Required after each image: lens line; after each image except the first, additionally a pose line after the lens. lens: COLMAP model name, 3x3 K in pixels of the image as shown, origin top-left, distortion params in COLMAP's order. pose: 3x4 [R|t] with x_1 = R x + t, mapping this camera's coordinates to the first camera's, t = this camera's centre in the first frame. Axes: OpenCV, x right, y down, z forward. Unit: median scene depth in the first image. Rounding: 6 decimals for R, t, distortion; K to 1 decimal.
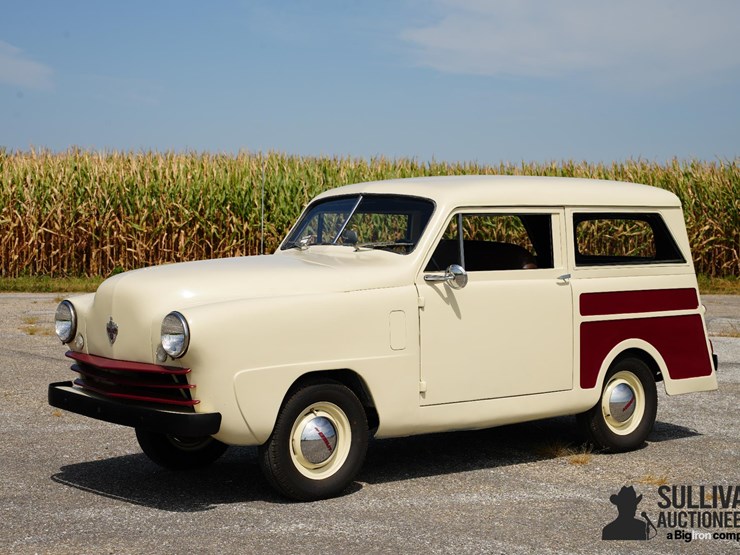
lens RADIAL K [[1422.3, 0, 370.0], [0, 1422.3, 277.5], [0, 0, 1]] dist [0.373055, 0.086098]
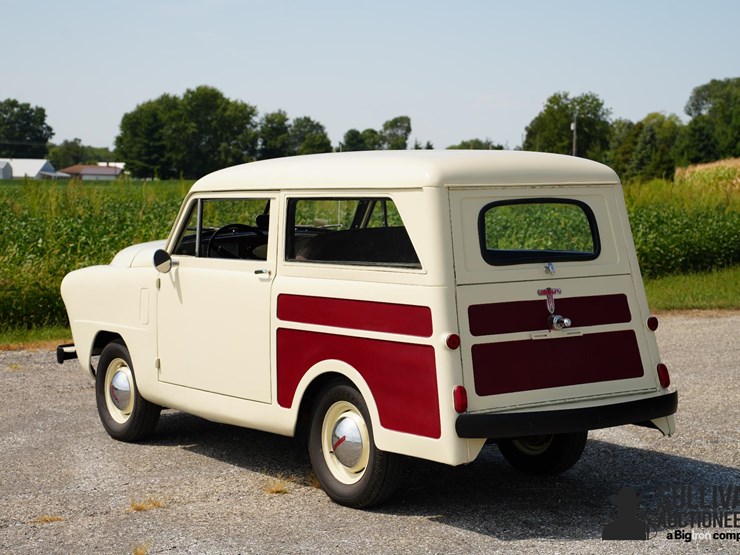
lens RADIAL K [[1422.3, 0, 370.0], [0, 1422.3, 277.5], [0, 0, 1]] dist [0.373055, 0.086098]
pose [[-0.066436, 0.059751, -0.996000, 0.976710], [-0.029950, 0.997636, 0.061847, -0.051446], [0.997341, 0.033939, -0.064489, 1.104814]]
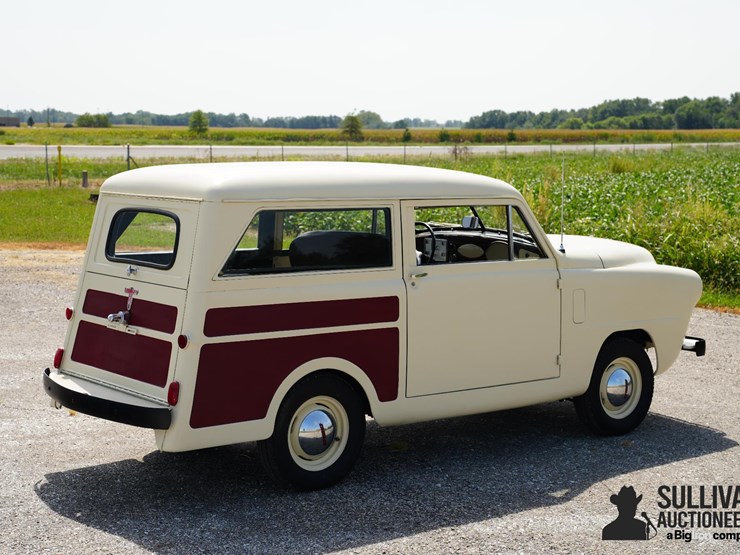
lens RADIAL K [[1263.3, 0, 370.0], [0, 1263.3, 277.5], [0, 0, 1]] dist [0.287704, 0.066623]
pose [[-0.999163, -0.023775, 0.033274, 0.269395], [-0.019012, 0.990417, 0.136794, -0.099850], [-0.036207, 0.136047, -0.990041, 1.710918]]
